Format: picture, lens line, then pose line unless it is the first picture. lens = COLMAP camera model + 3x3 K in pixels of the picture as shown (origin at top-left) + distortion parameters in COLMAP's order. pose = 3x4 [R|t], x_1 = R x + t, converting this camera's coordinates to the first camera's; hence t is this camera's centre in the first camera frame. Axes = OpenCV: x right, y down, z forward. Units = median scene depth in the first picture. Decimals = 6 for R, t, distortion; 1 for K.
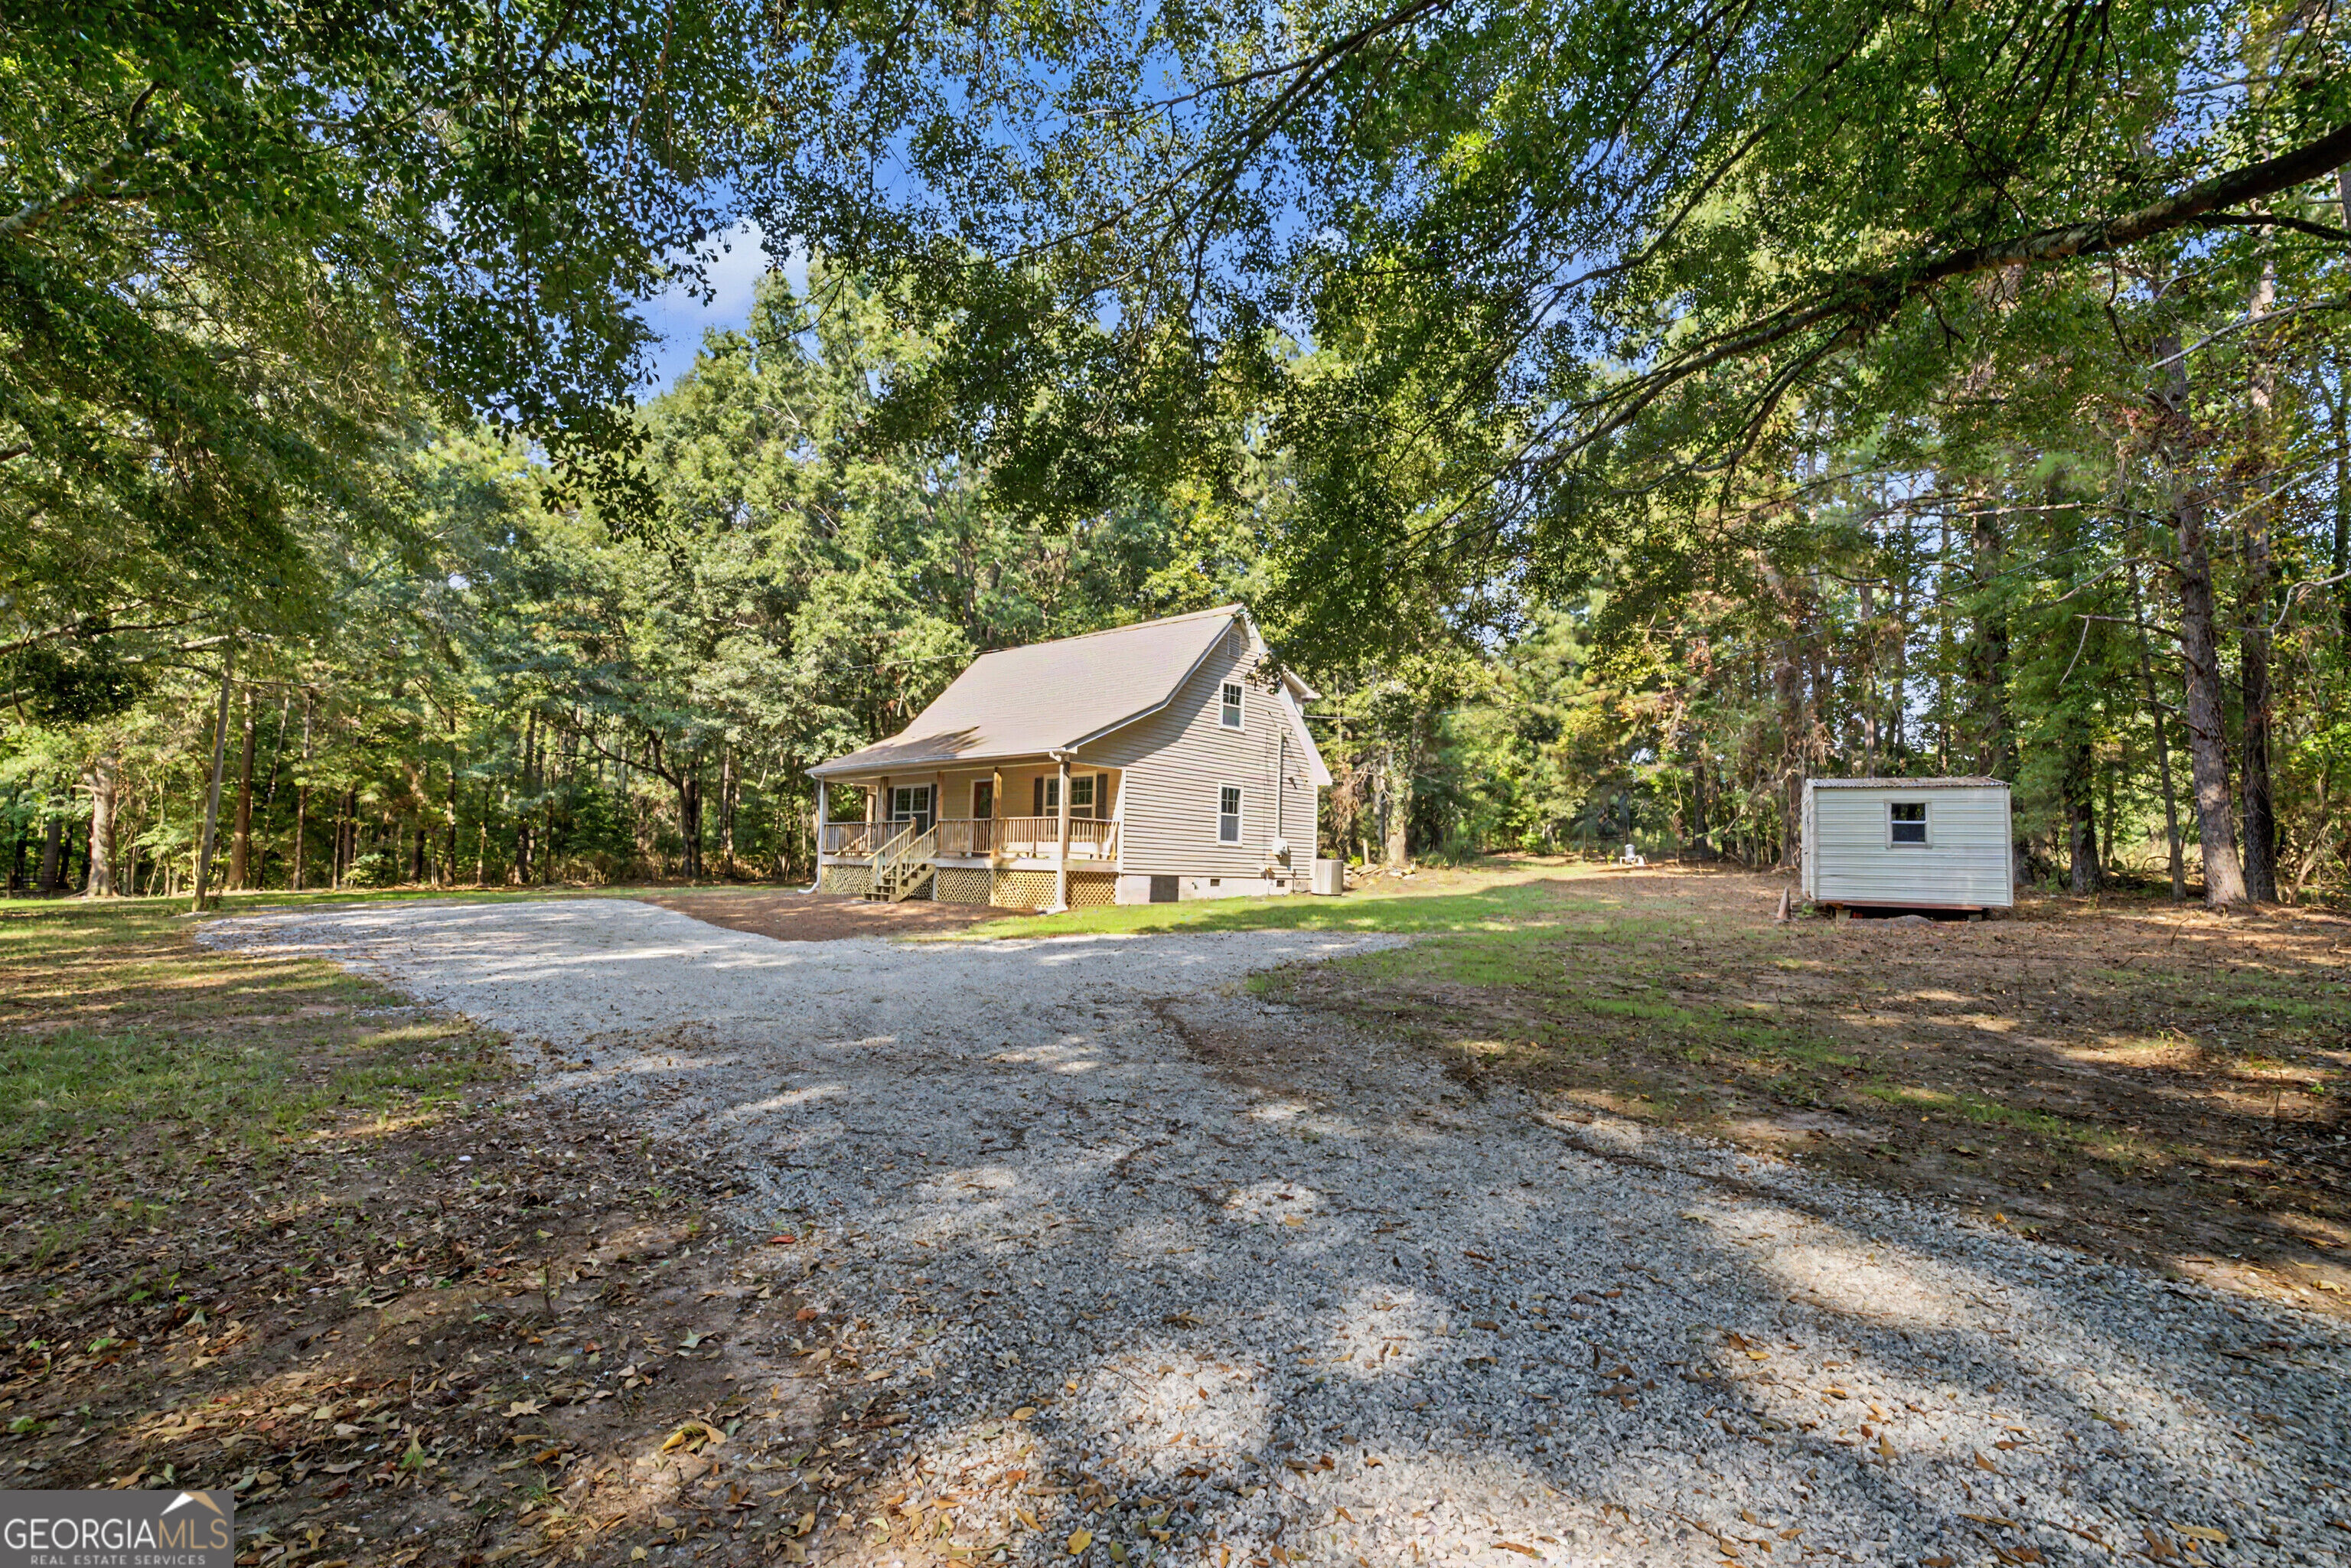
lens RADIAL K [[1039.5, 0, 1162.7], [0, 1039.5, 782.7], [0, 0, 1]] dist [-0.043505, 0.014263]
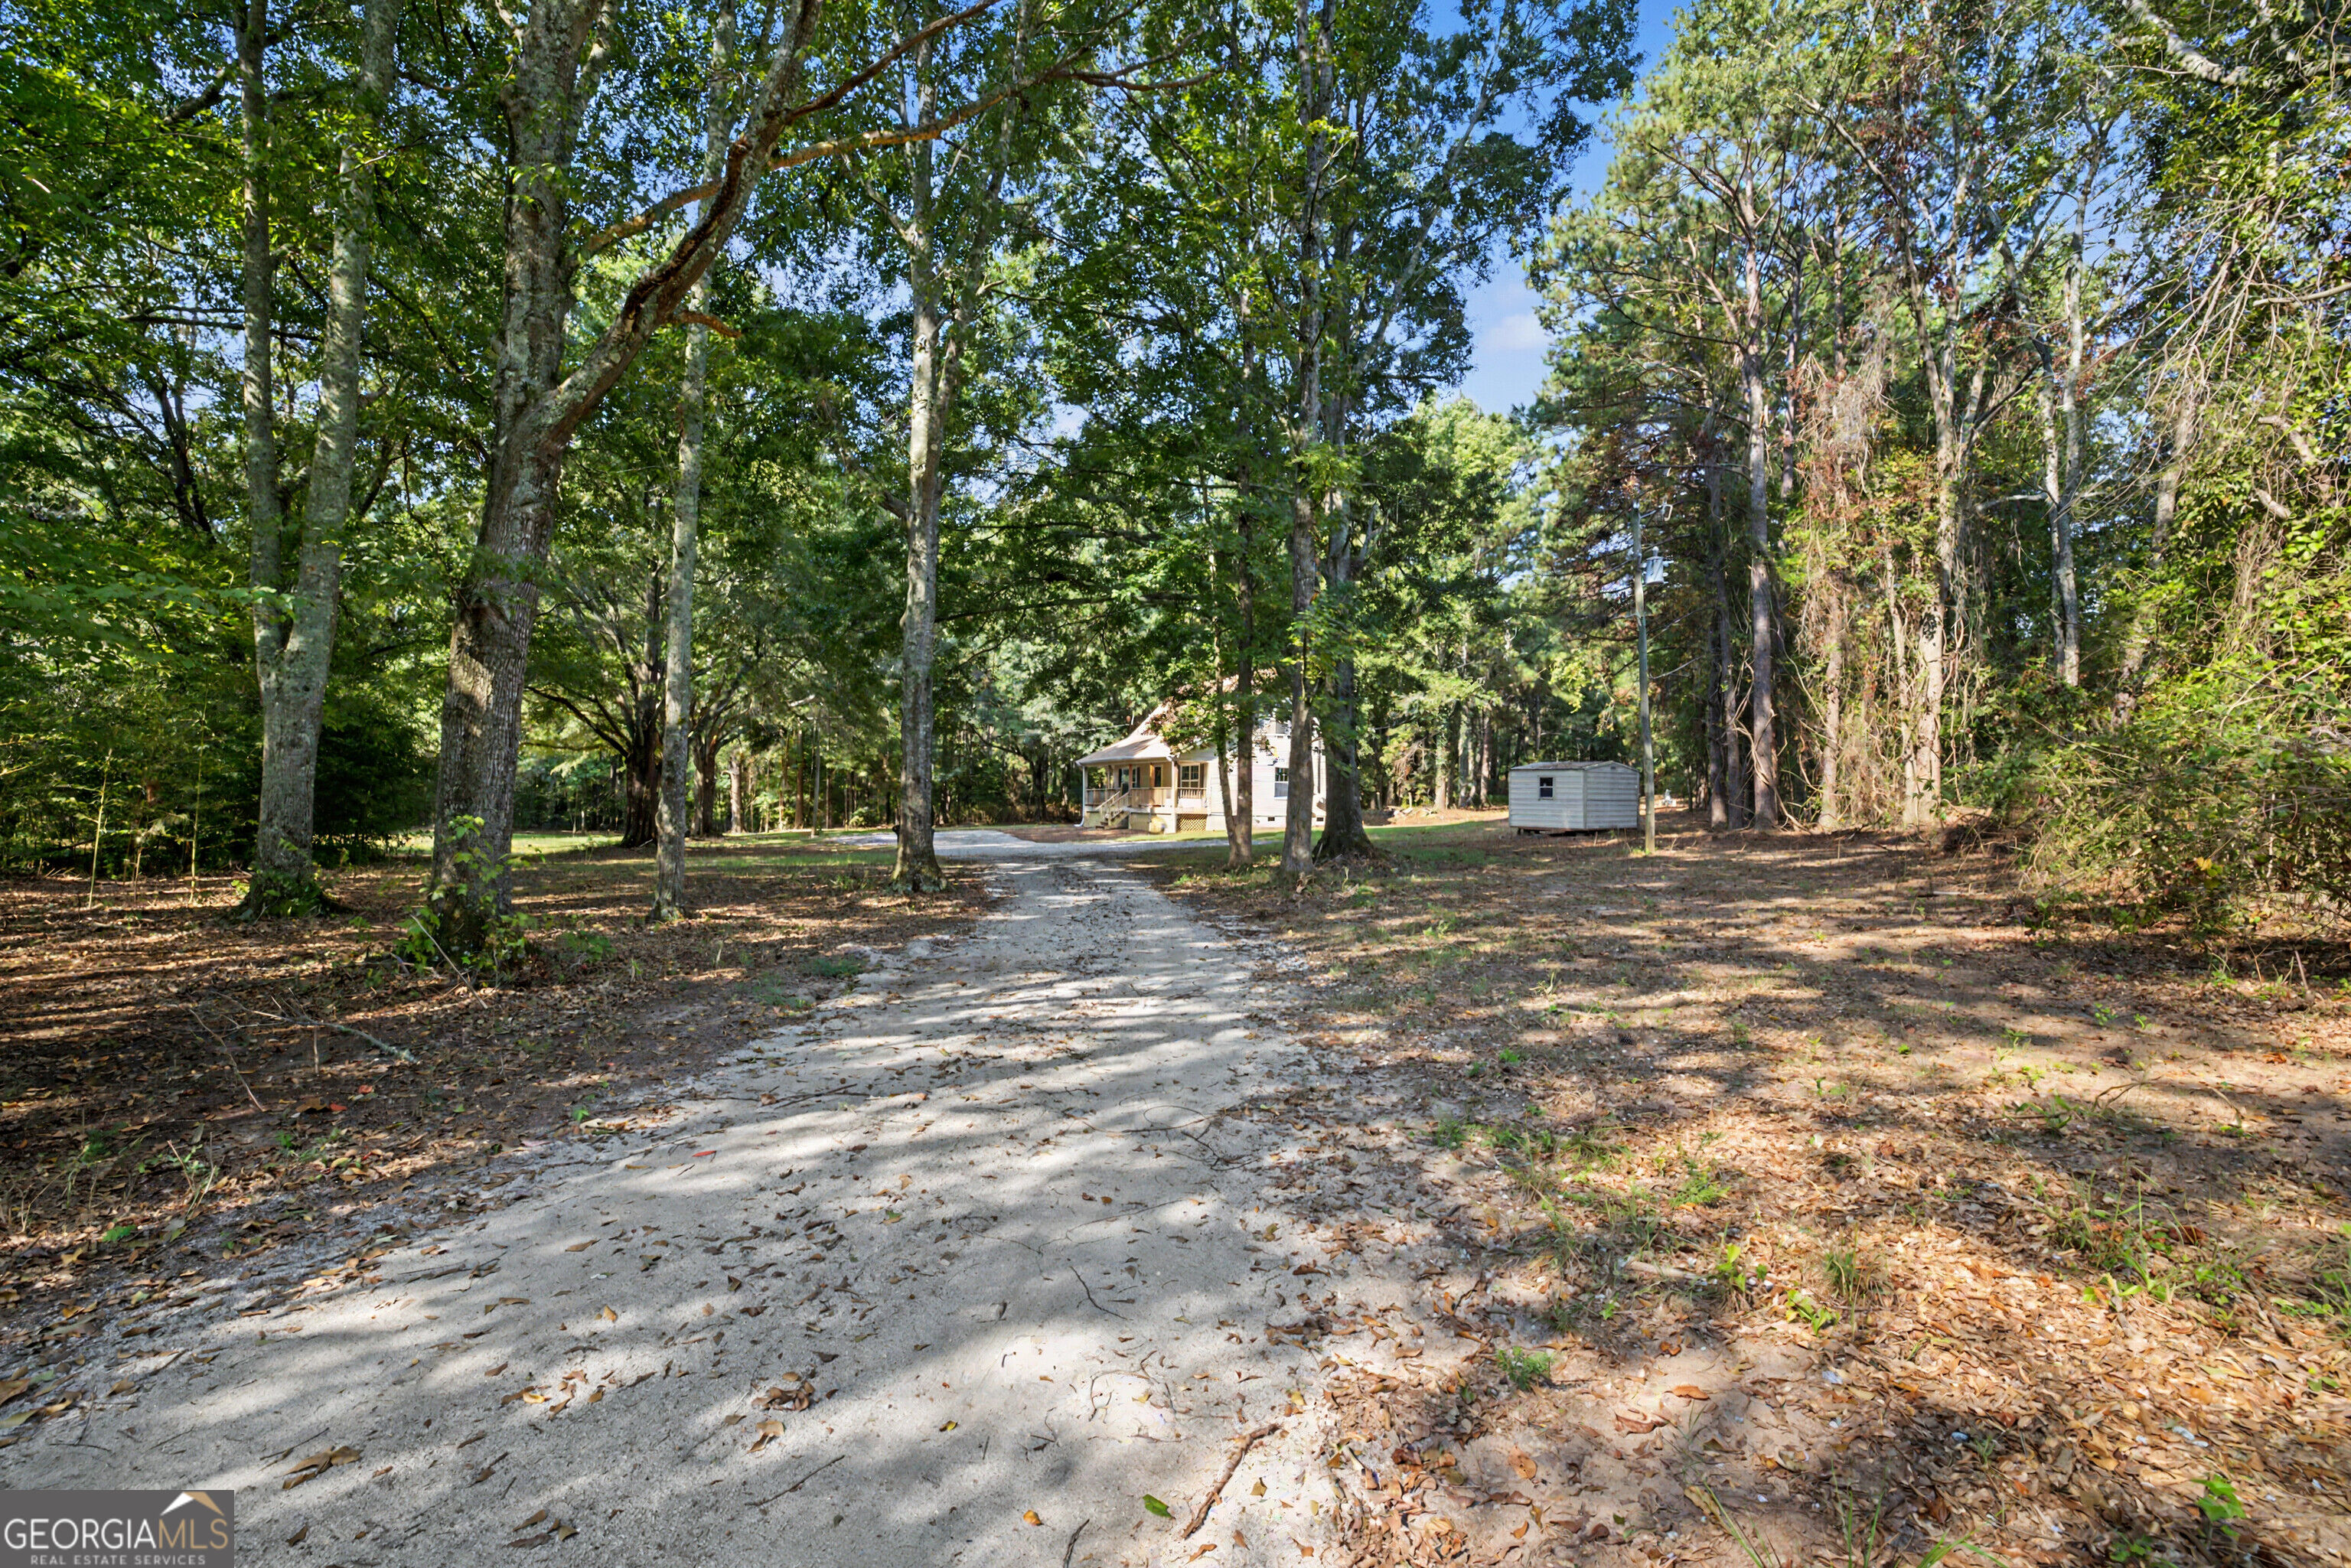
lens RADIAL K [[1039.5, 0, 1162.7], [0, 1039.5, 782.7], [0, 0, 1]] dist [-0.043505, 0.014263]
pose [[0.939084, -0.017828, -0.343225, 0.375241], [0.037047, 0.998086, 0.049521, -0.050713], [0.341685, -0.059219, 0.937947, -0.597313]]
